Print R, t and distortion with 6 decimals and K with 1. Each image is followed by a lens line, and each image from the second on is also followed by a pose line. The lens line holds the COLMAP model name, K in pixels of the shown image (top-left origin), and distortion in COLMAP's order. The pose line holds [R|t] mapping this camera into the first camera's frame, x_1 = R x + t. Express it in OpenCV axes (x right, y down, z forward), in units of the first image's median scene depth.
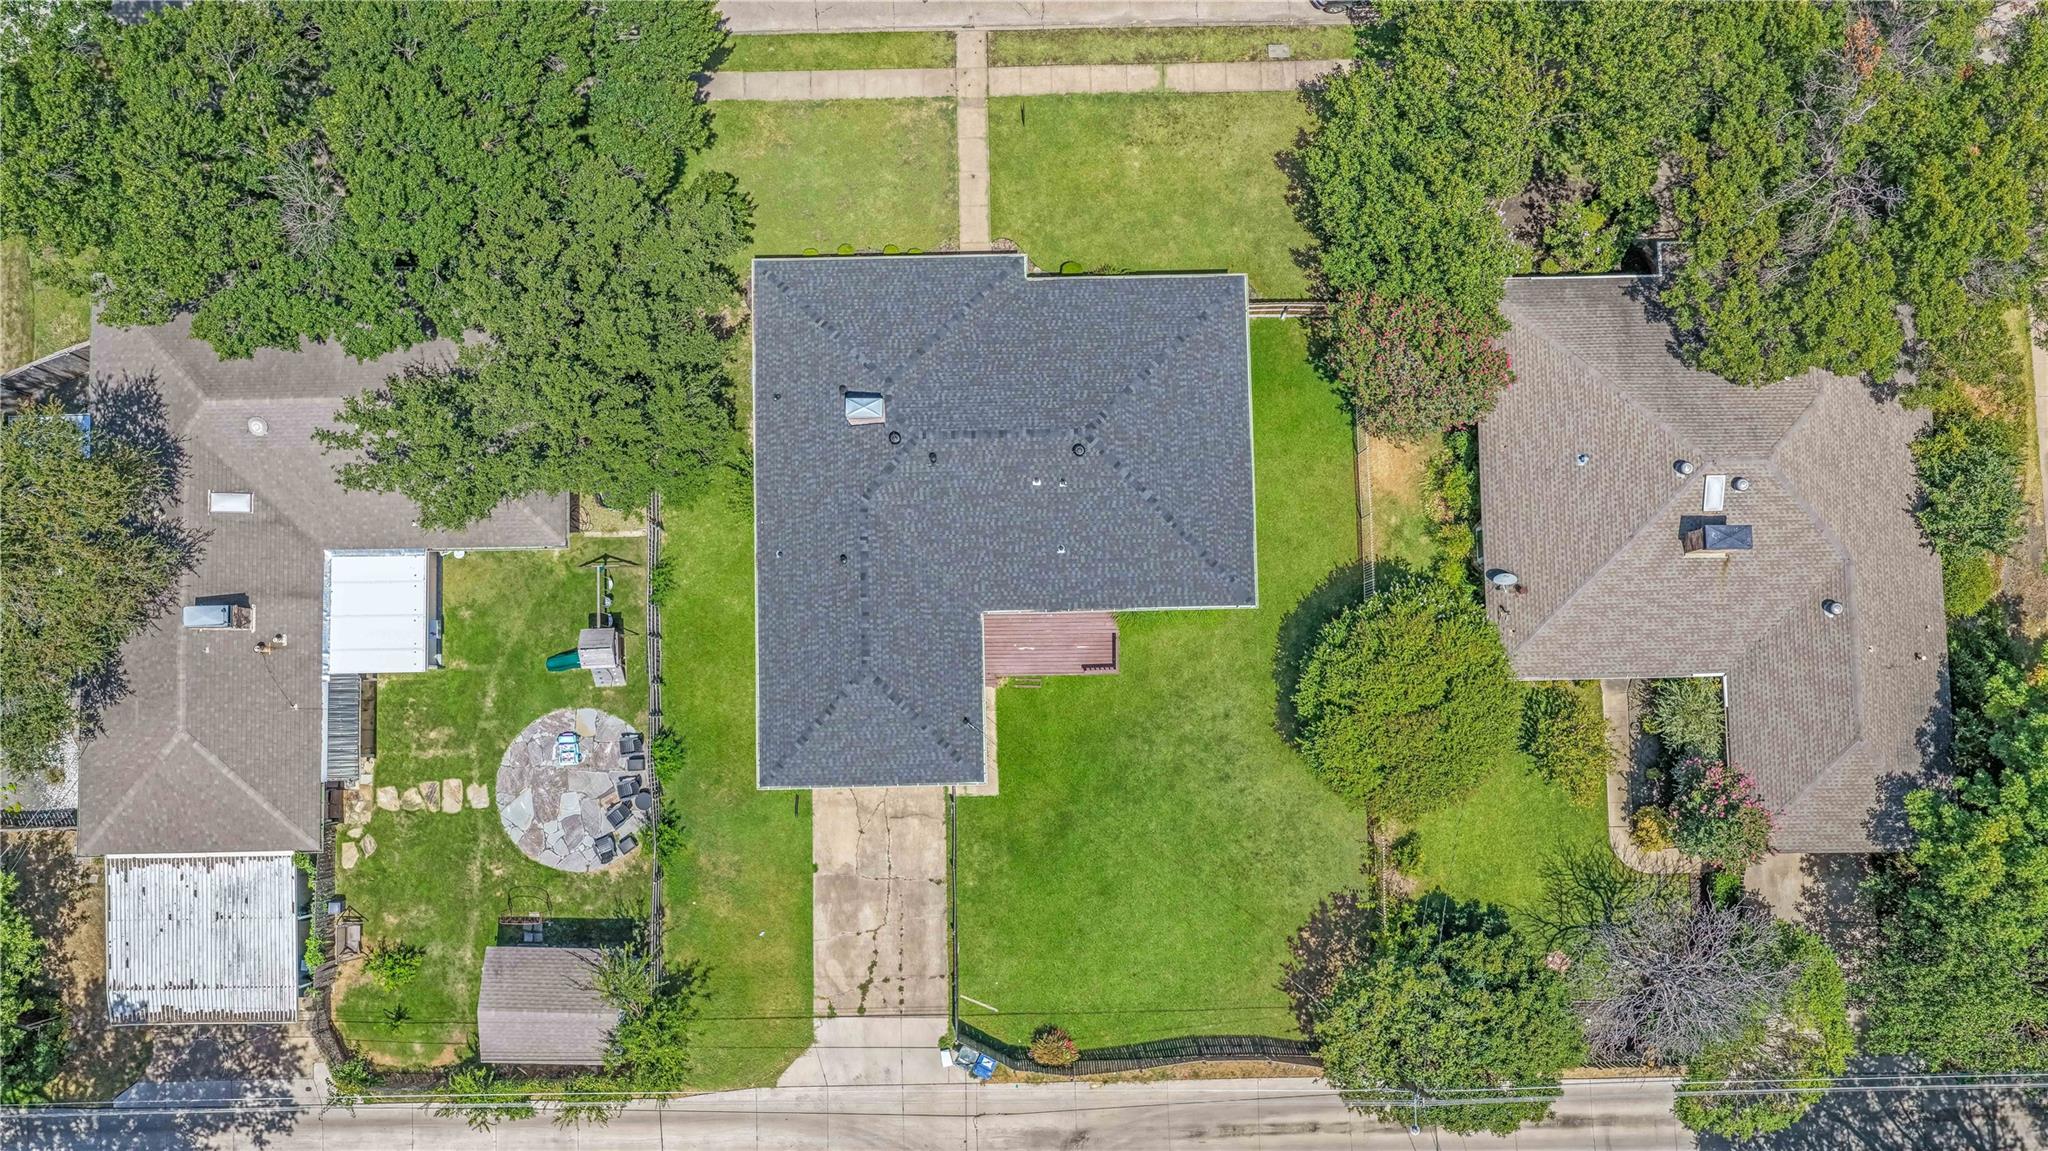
lens RADIAL K [[1706.0, 0, 1026.6], [0, 1706.0, 581.7], [0, 0, 1]] dist [0.003931, 0.021107]
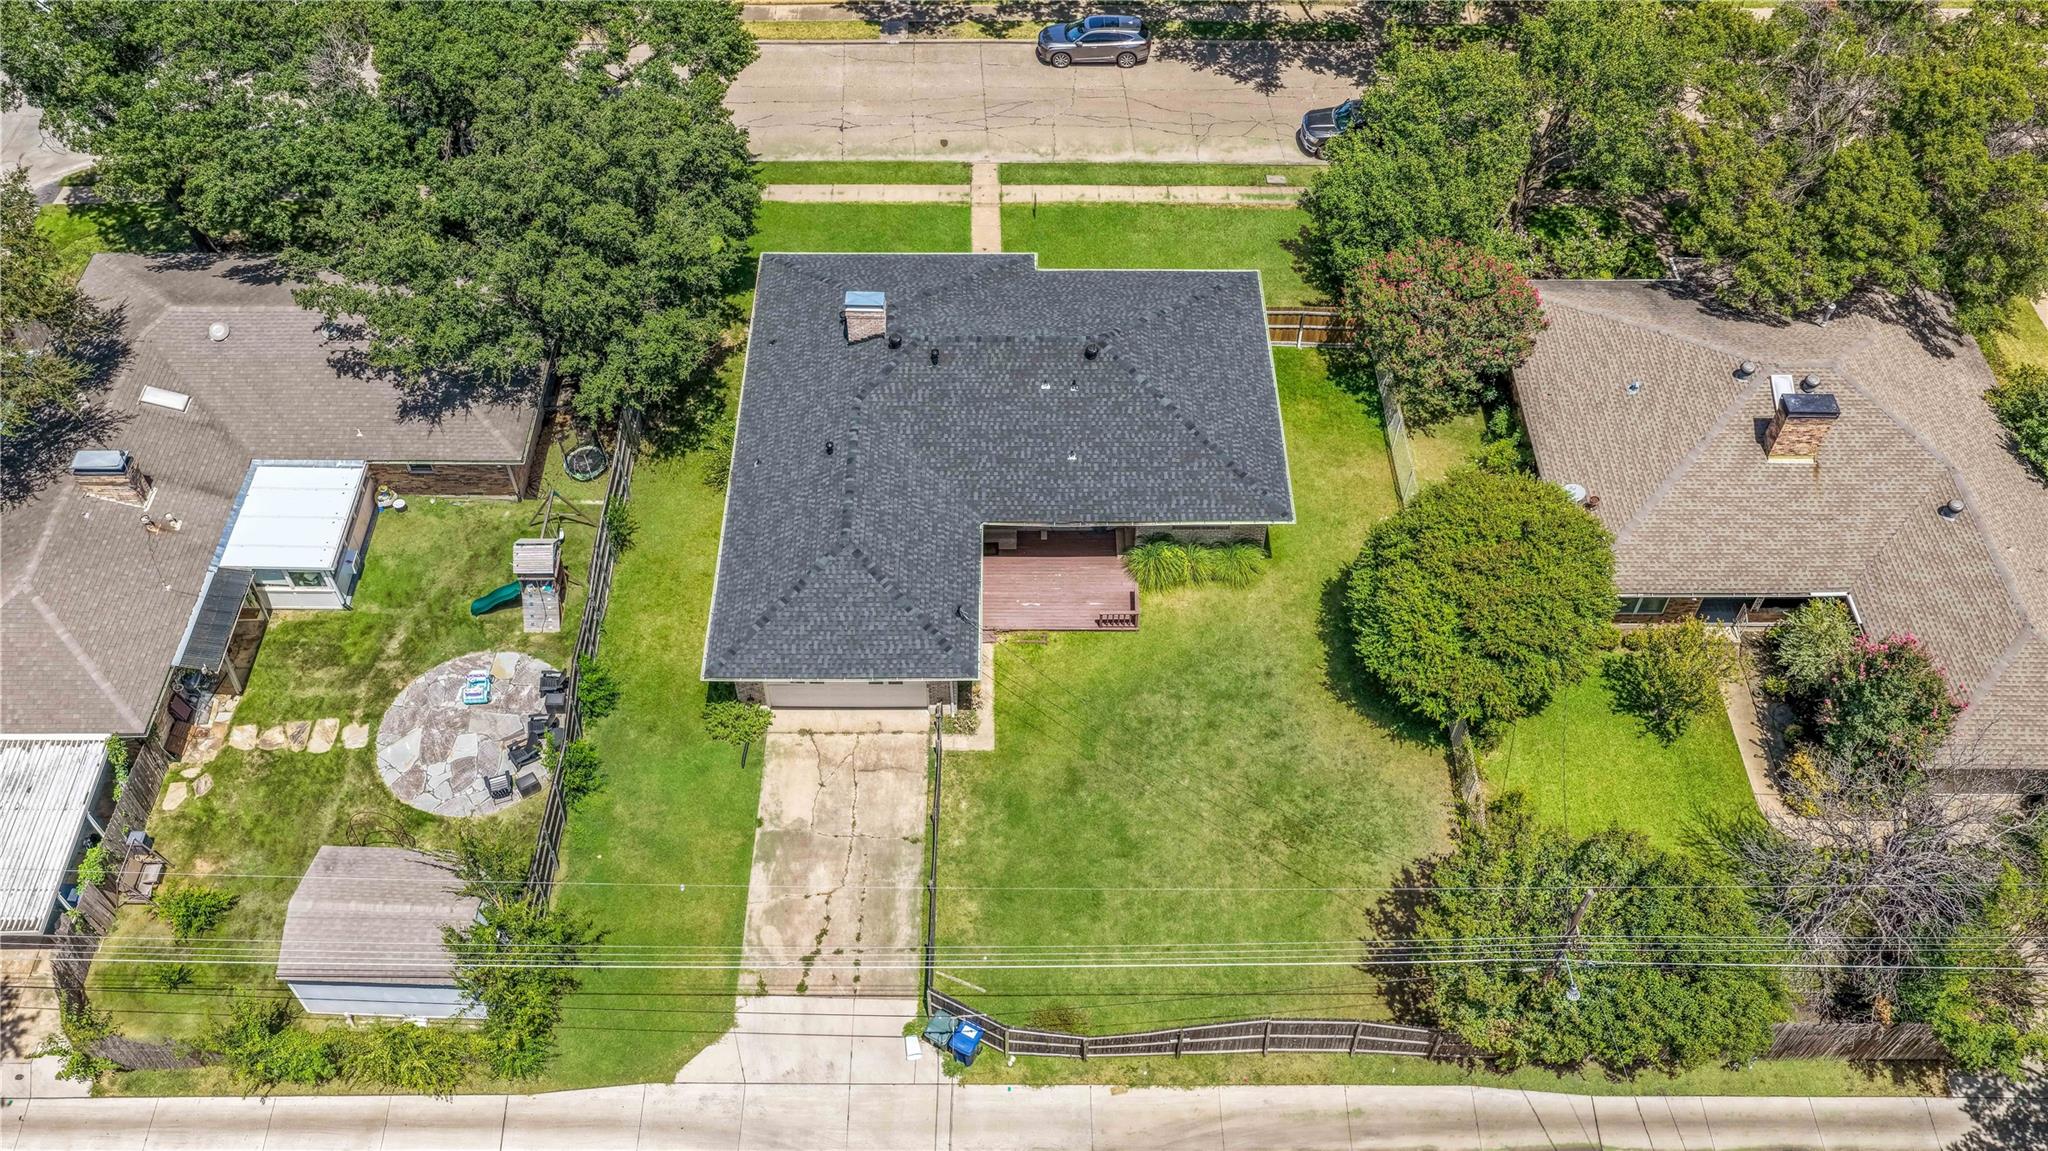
lens RADIAL K [[1706.0, 0, 1026.2], [0, 1706.0, 573.9], [0, 0, 1]] dist [0.003931, 0.021107]
pose [[0.999849, 0.017090, -0.003086, 0.000005], [-0.015795, 0.821049, -0.570639, 0.523860], [-0.007218, 0.570602, 0.821195, 0.285602]]
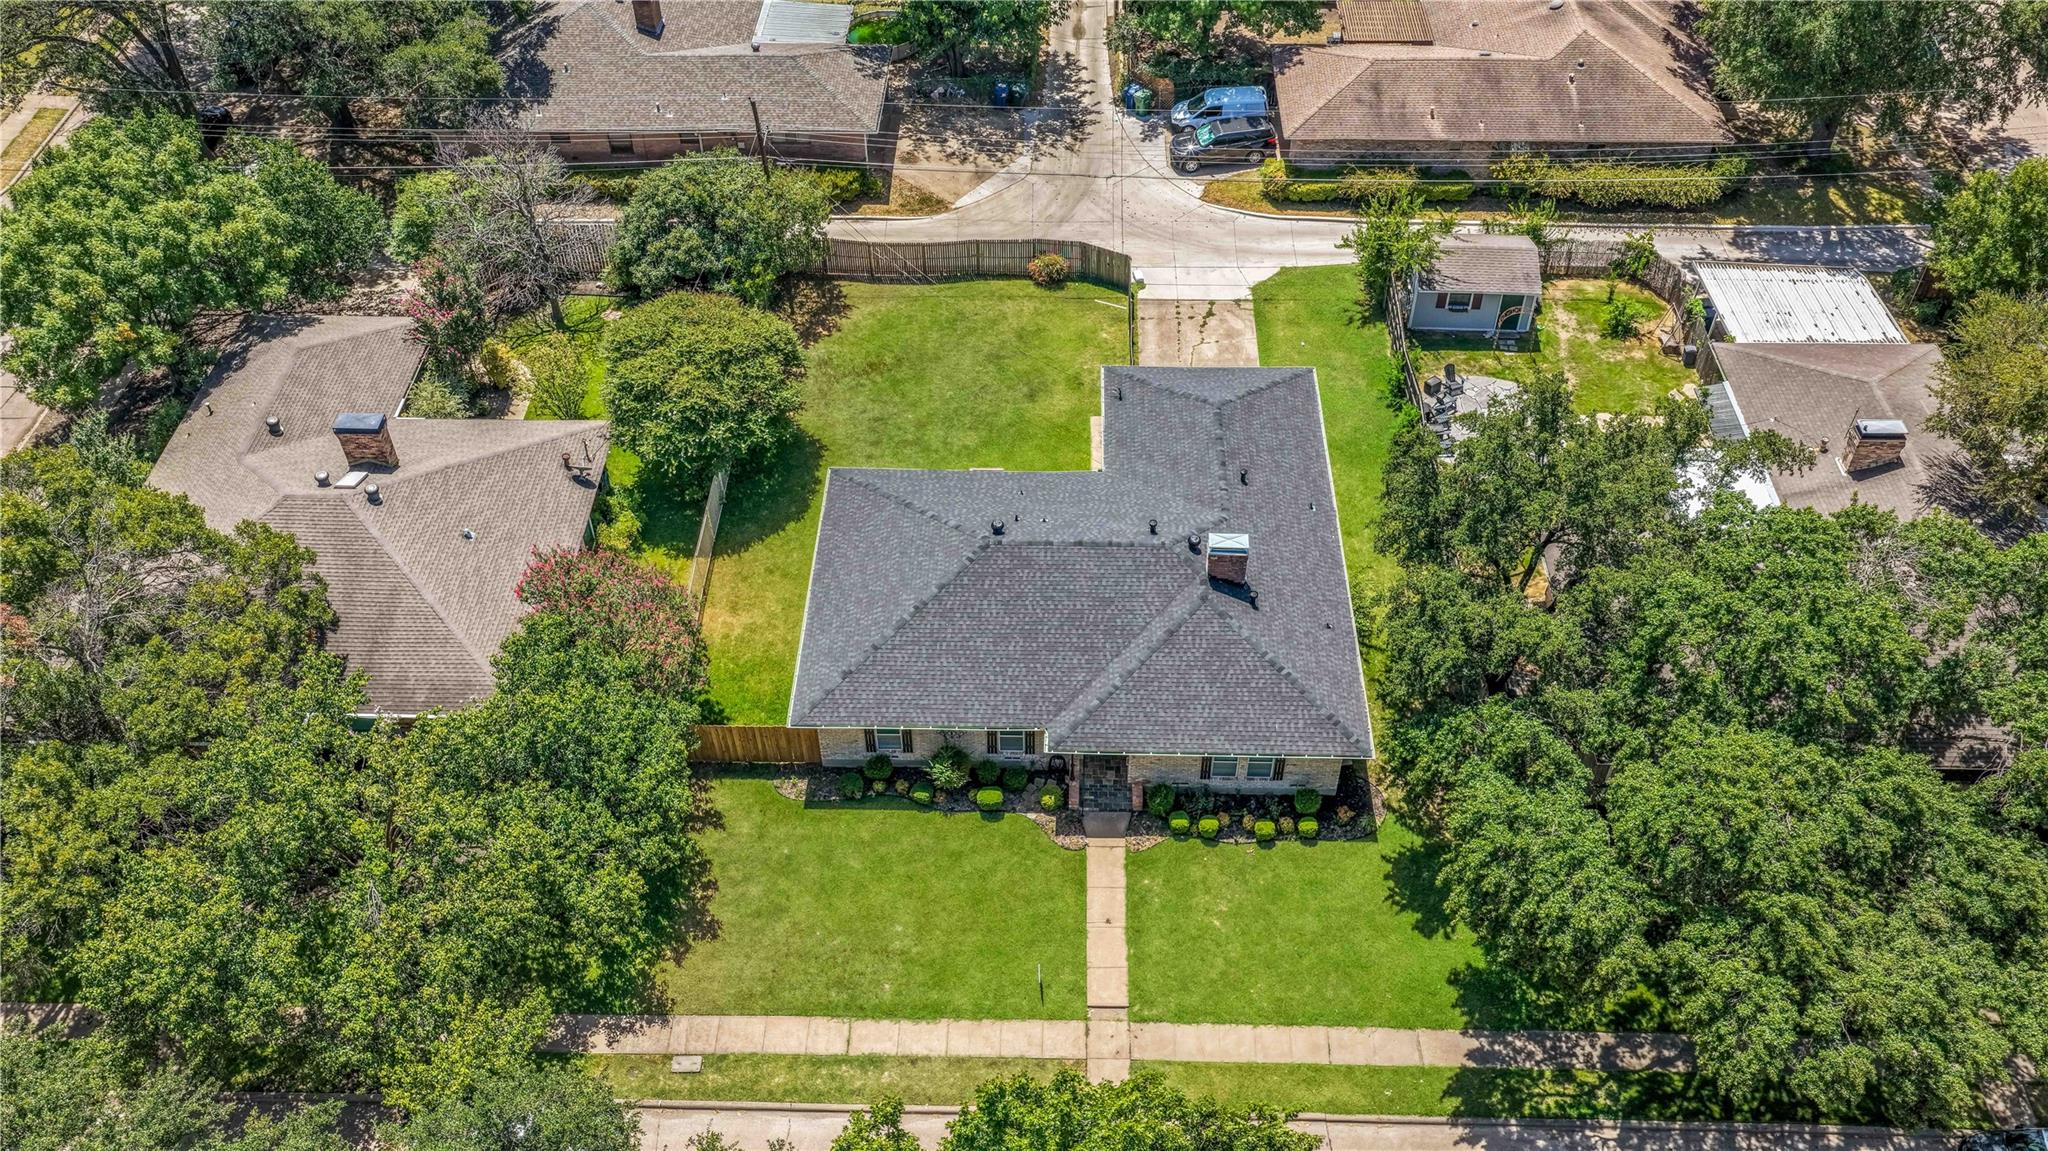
lens RADIAL K [[1706.0, 0, 1026.3], [0, 1706.0, 583.0], [0, 0, 1]] dist [0.003931, 0.021107]
pose [[-0.998844, -0.026562, 0.040062, -0.021854], [0.047759, -0.642762, 0.764576, -0.766972], [0.005442, 0.765606, 0.643287, 0.394702]]
